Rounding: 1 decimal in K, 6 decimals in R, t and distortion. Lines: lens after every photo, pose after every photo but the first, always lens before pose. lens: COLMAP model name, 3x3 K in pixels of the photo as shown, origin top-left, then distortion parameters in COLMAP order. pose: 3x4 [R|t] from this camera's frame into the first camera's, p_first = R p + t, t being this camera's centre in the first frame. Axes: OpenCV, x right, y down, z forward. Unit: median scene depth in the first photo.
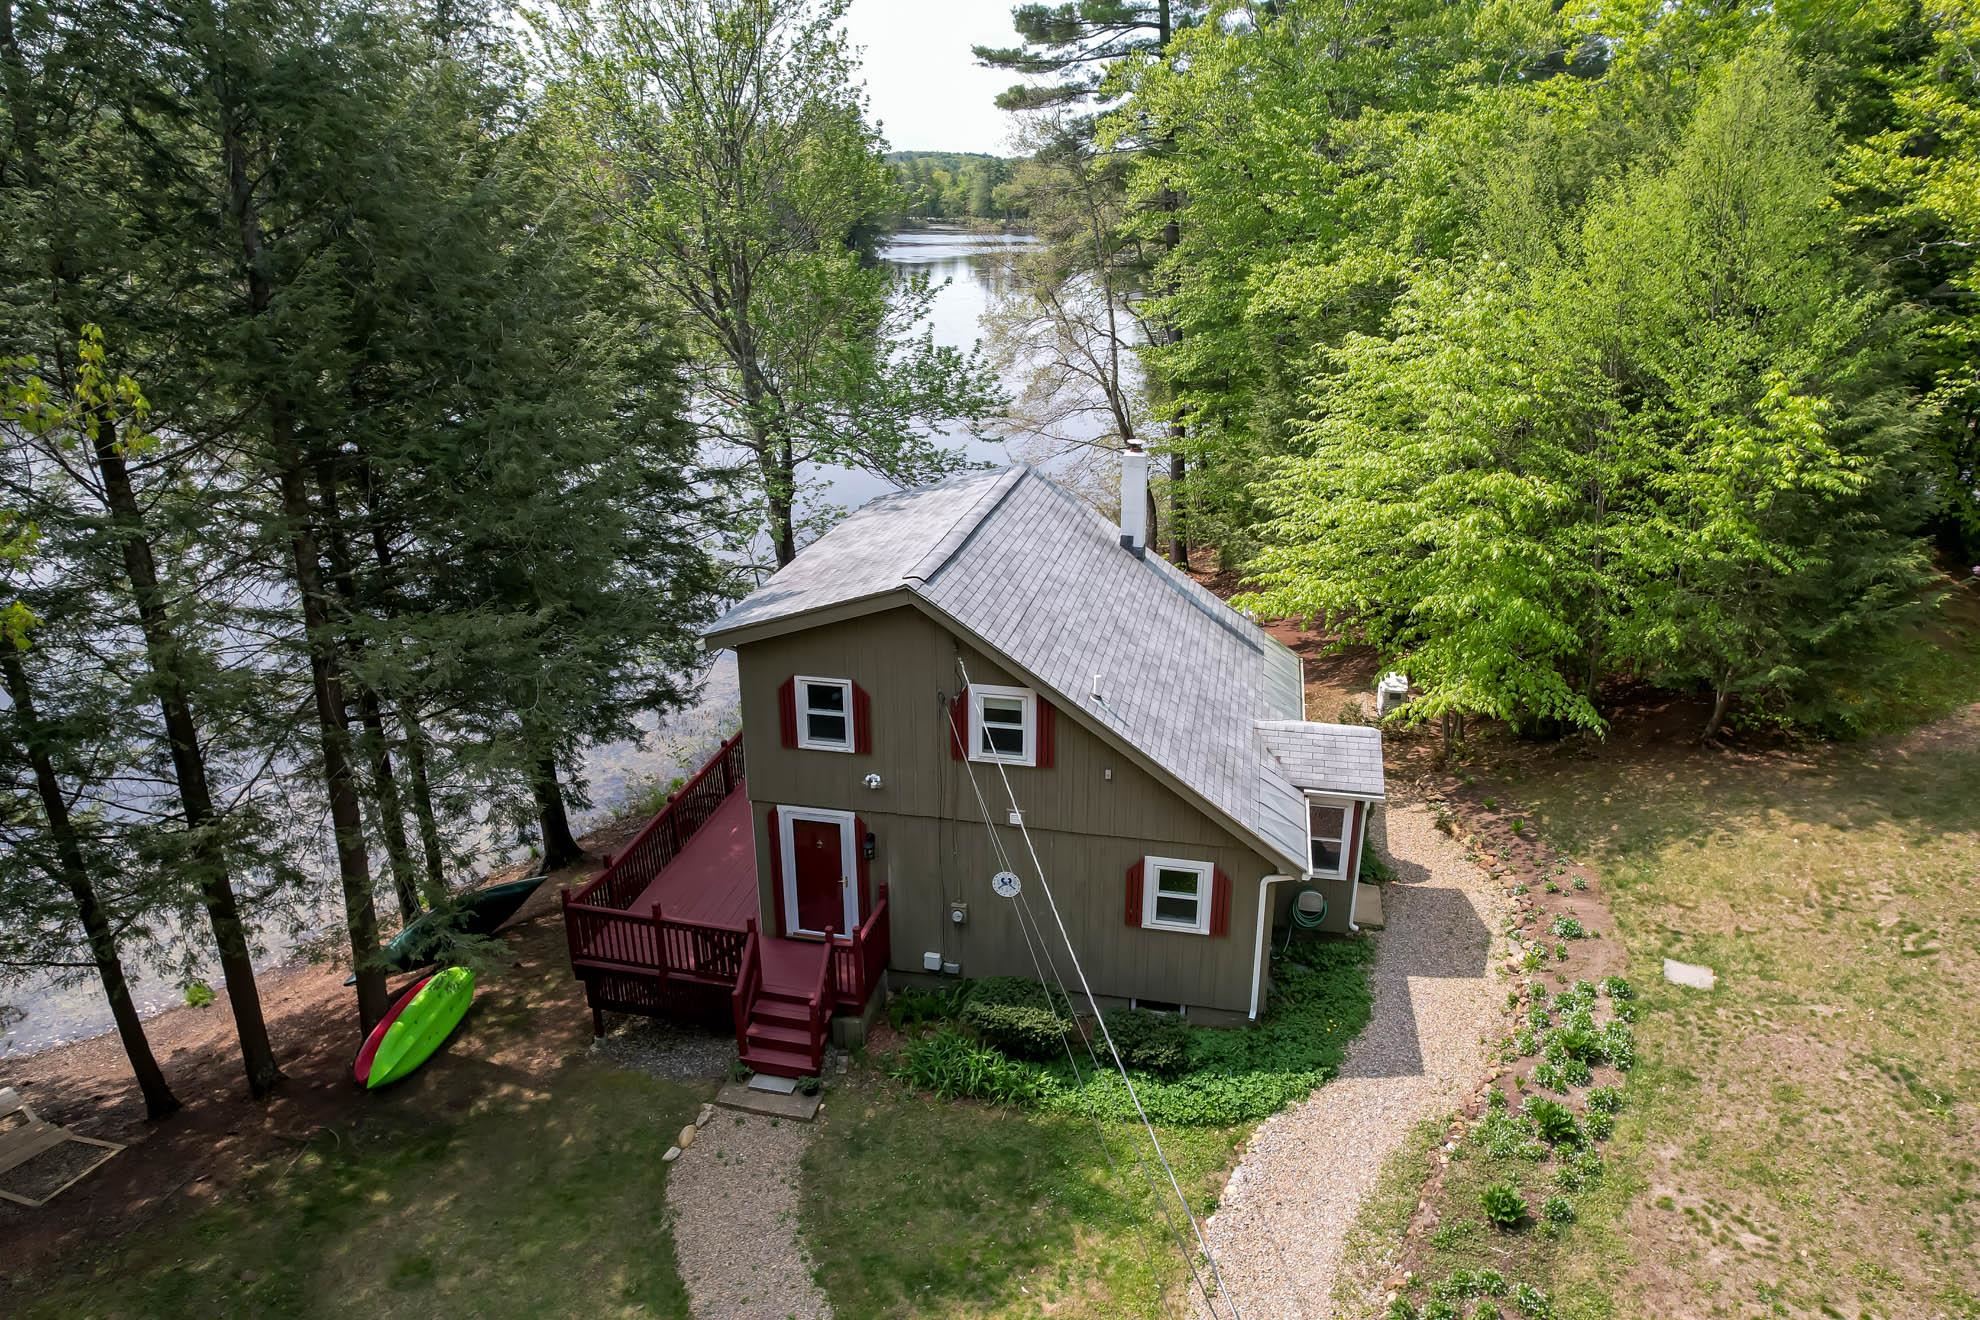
lens RADIAL K [[1266.2, 0, 993.5], [0, 1266.2, 669.2], [0, 0, 1]] dist [-0.084155, 0.079868]
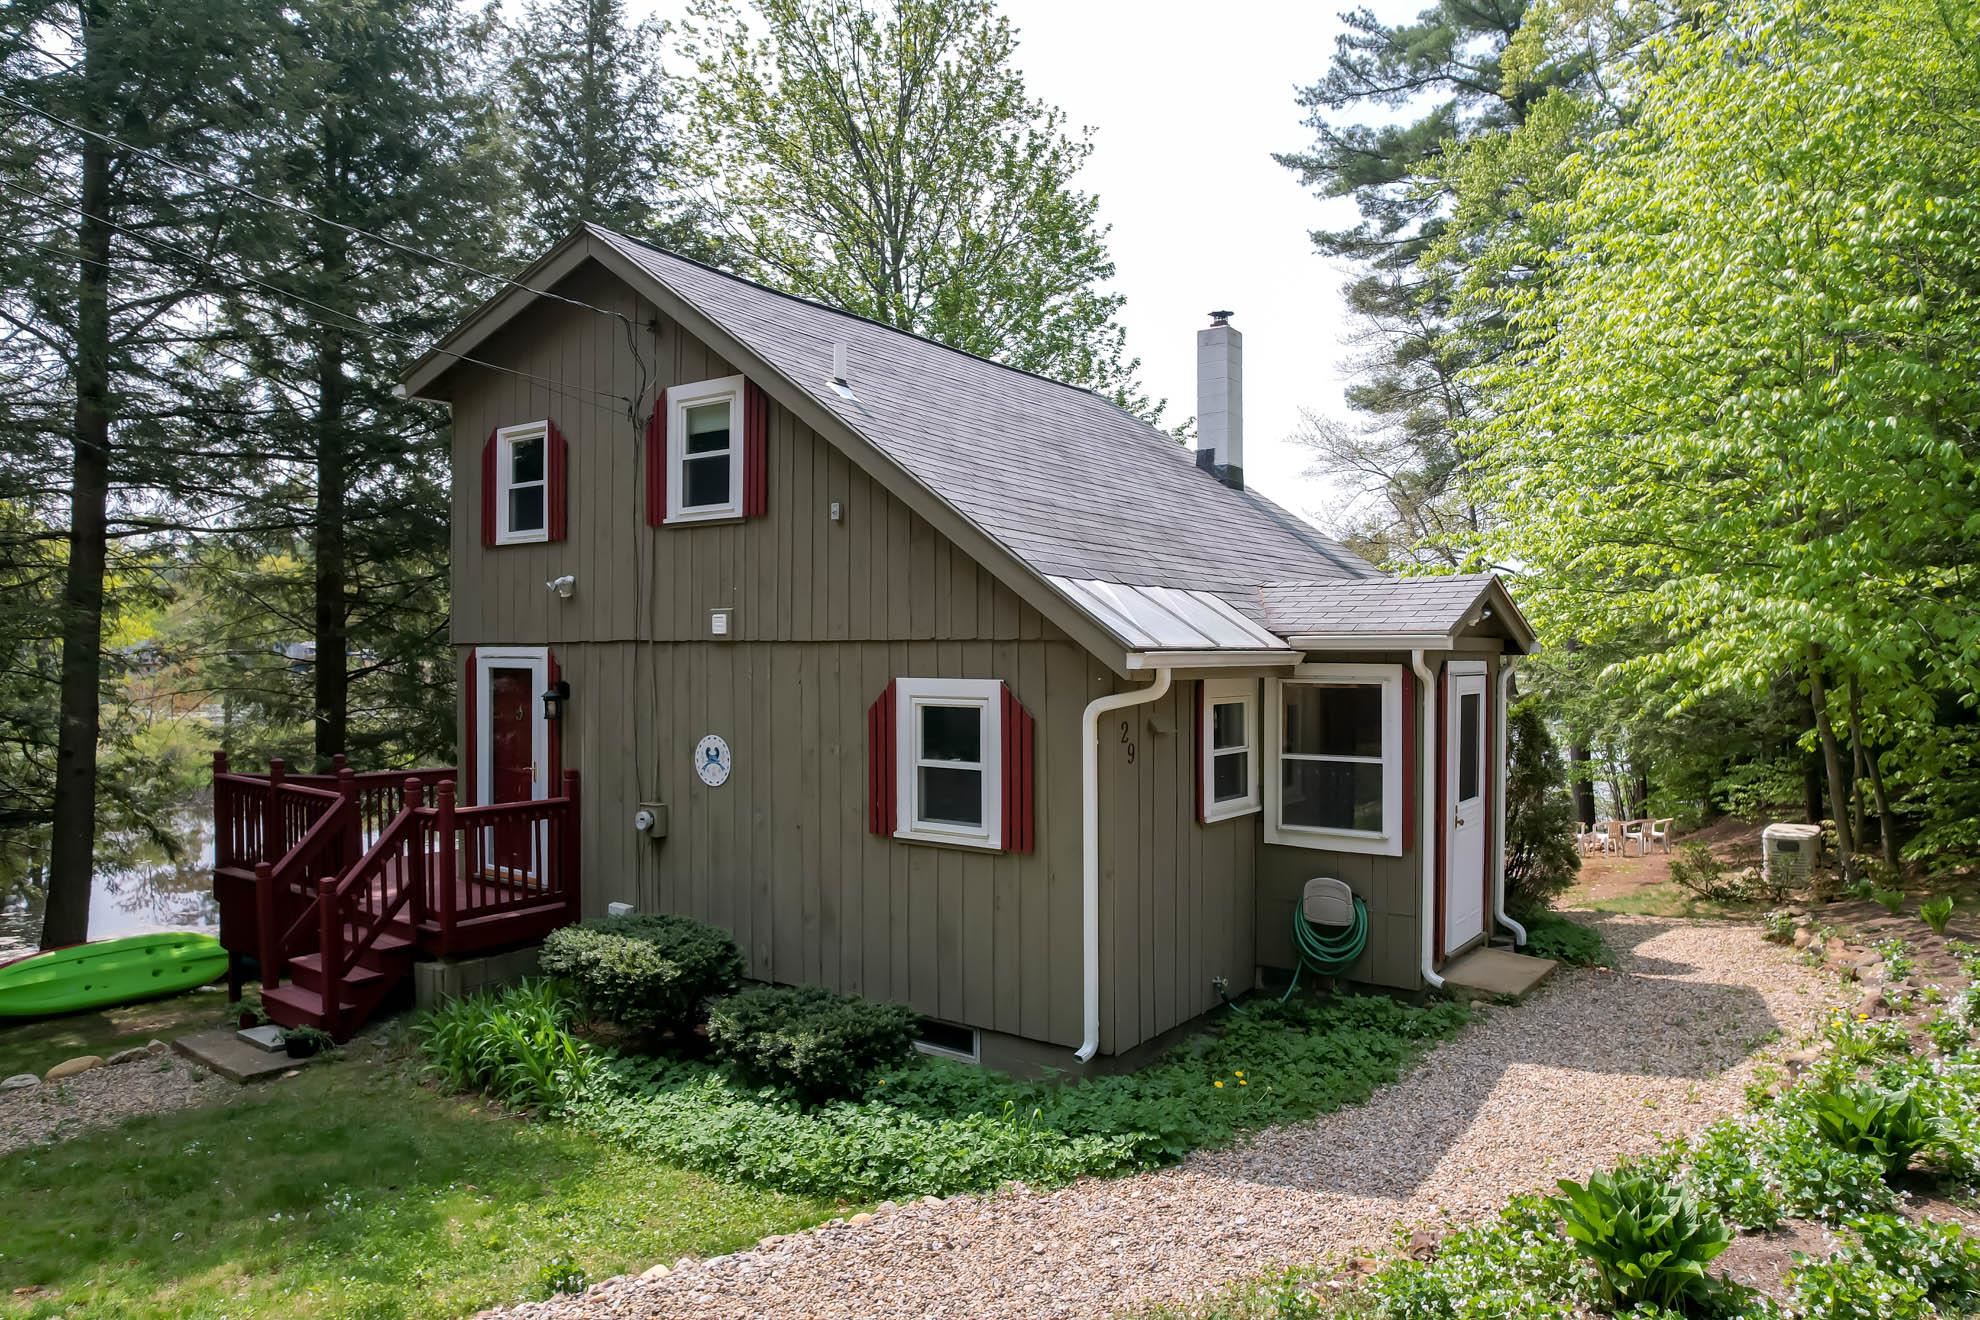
lens RADIAL K [[1266.2, 0, 993.5], [0, 1266.2, 669.2], [0, 0, 1]] dist [-0.084155, 0.079868]
pose [[0.911962, 0.009253, -0.410170, 0.367263], [-0.150018, 0.938035, -0.312386, 0.299259], [0.381863, 0.346417, 0.856841, 0.570877]]
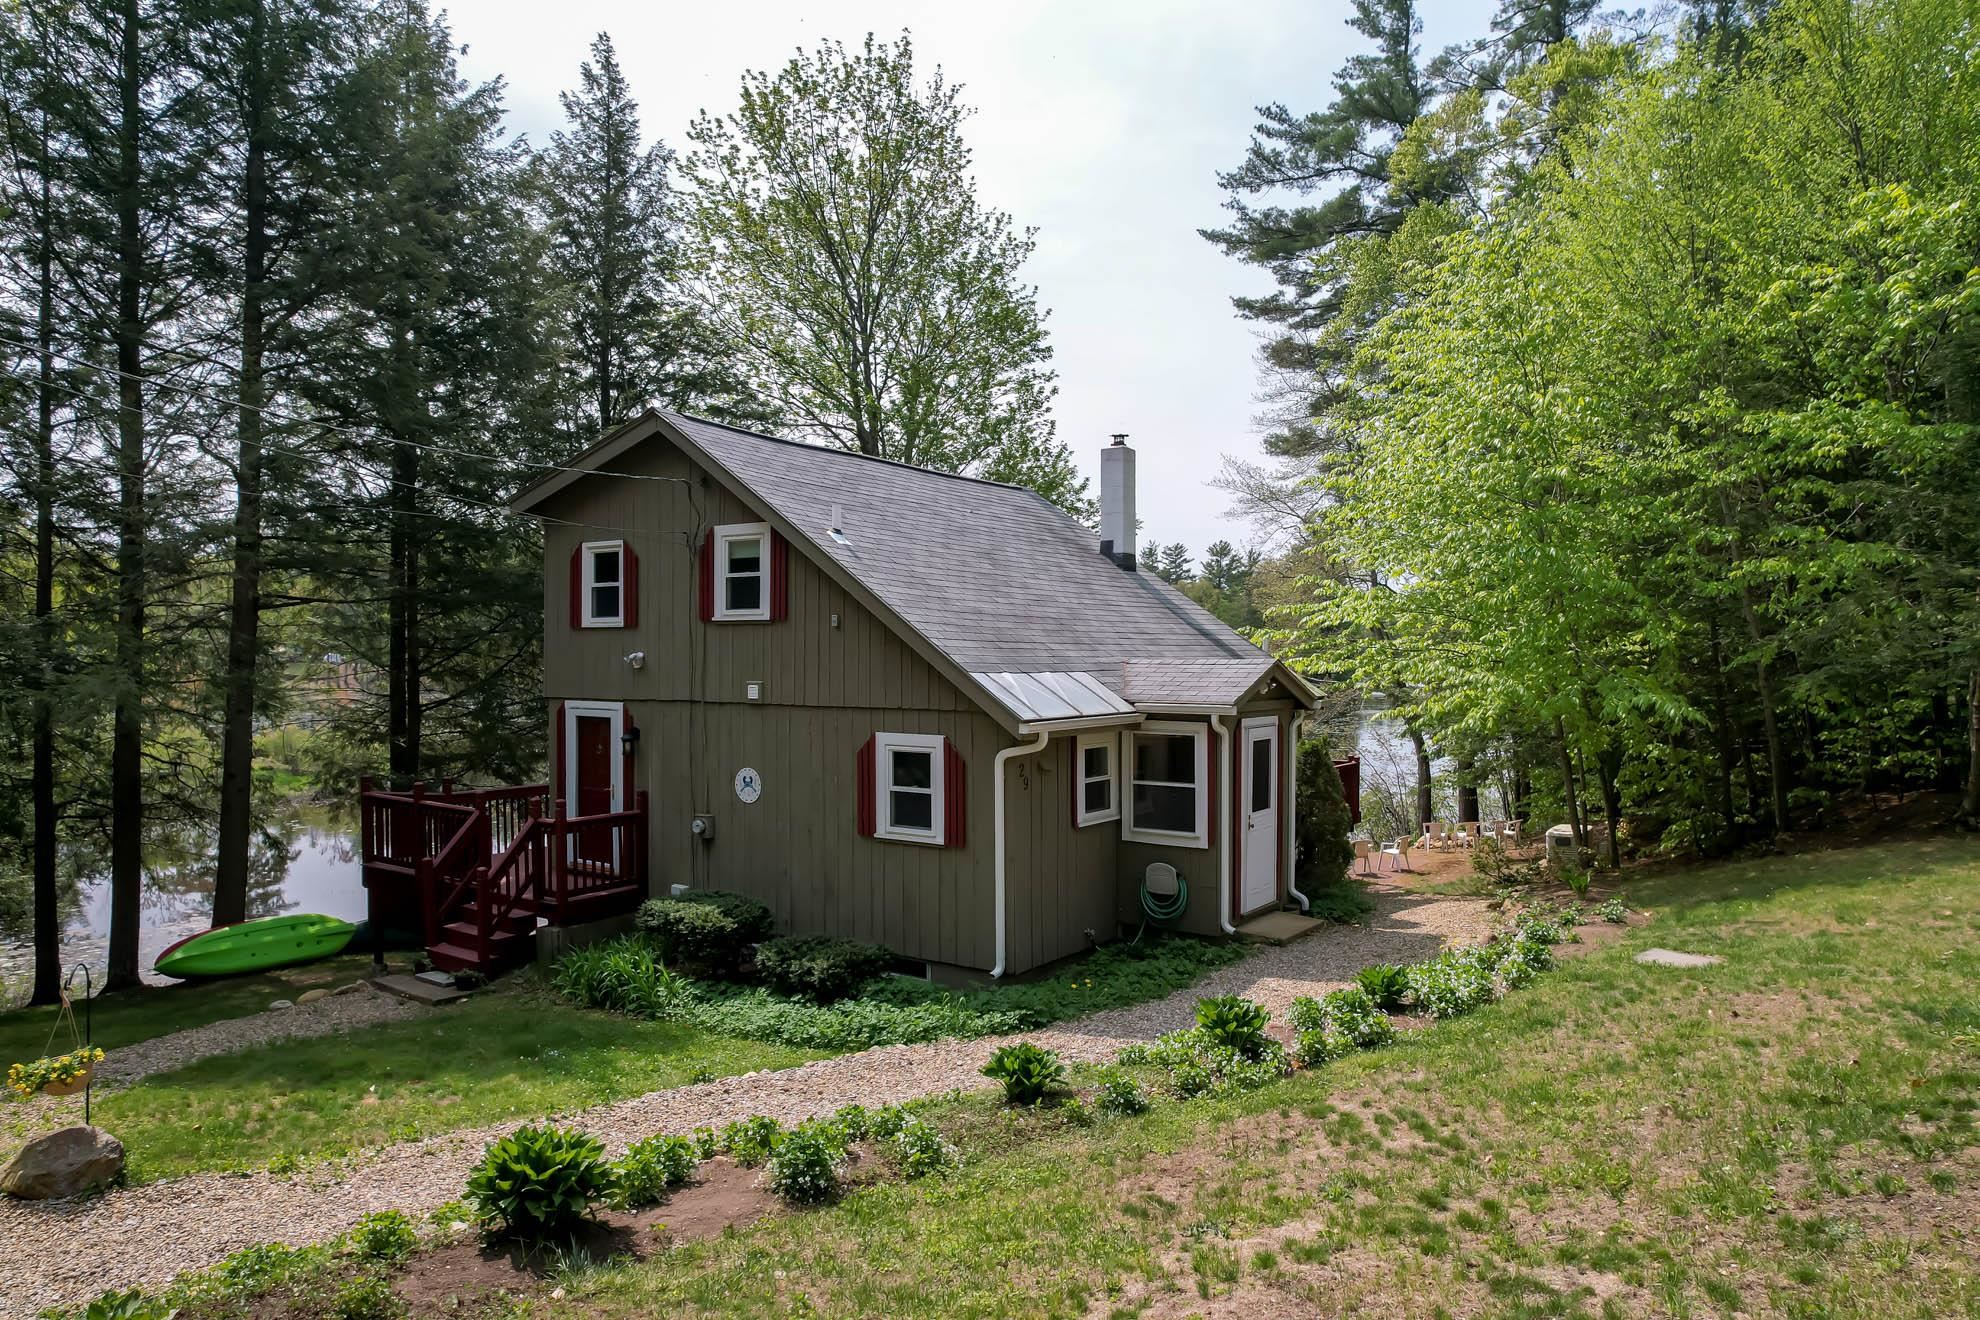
lens RADIAL K [[1266.2, 0, 993.5], [0, 1266.2, 669.2], [0, 0, 1]] dist [-0.084155, 0.079868]
pose [[0.923689, 0.008263, -0.383055, 0.486950], [-0.139831, 0.938078, -0.316950, 0.348819], [0.356716, 0.346326, 0.867647, 0.331494]]
